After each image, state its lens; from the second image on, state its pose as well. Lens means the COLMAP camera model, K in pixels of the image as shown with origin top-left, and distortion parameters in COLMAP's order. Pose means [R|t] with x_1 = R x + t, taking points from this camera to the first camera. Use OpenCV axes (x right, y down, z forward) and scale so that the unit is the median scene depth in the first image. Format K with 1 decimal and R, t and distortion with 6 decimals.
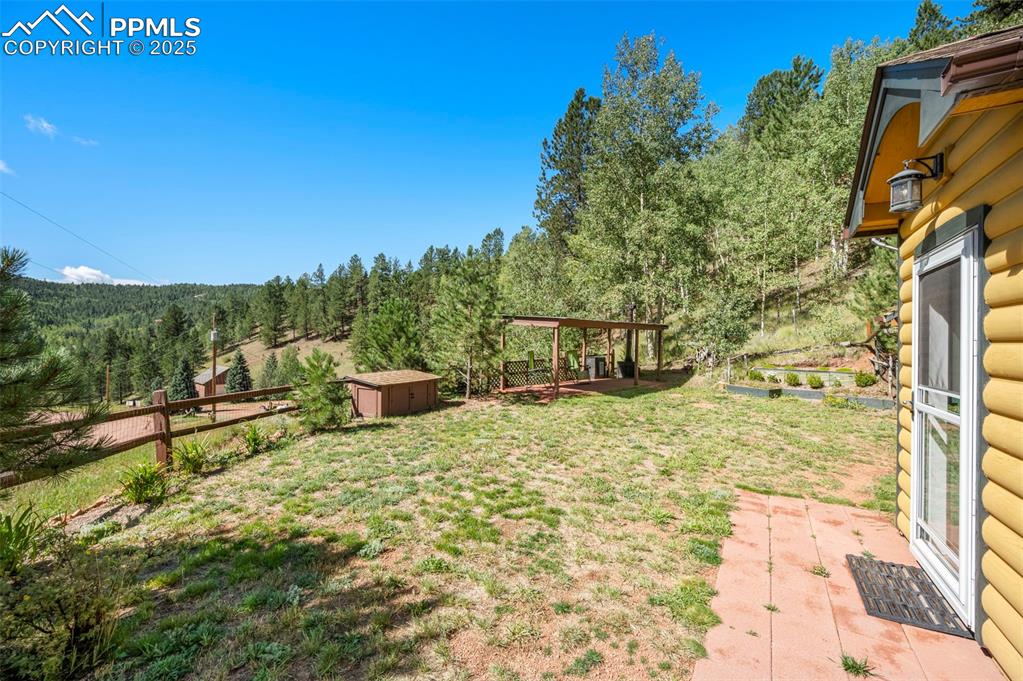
lens RADIAL K [[407.2, 0, 514.0], [0, 407.2, 342.0], [0, 0, 1]] dist [-0.001501, 0.000141]
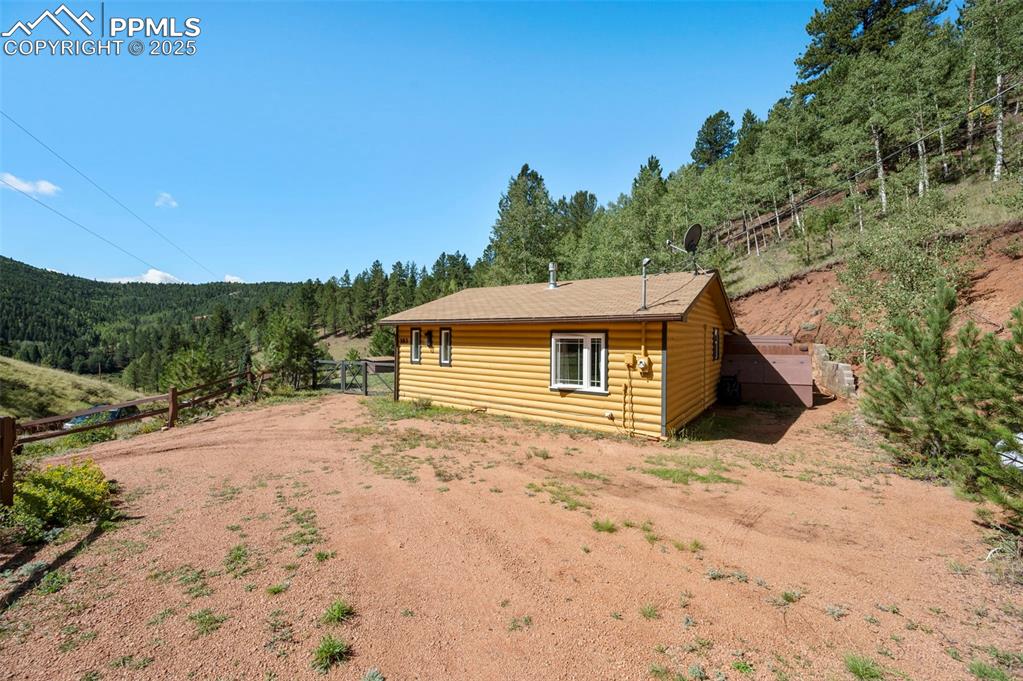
lens RADIAL K [[407.2, 0, 513.6], [0, 407.2, 340.6], [0, 0, 1]] dist [-0.001501, 0.000141]
pose [[0.998580, -0.000982, -0.053259, 0.049450], [0.001493, 0.999953, 0.009568, -0.003617], [0.053247, -0.009634, 0.998535, -0.110893]]
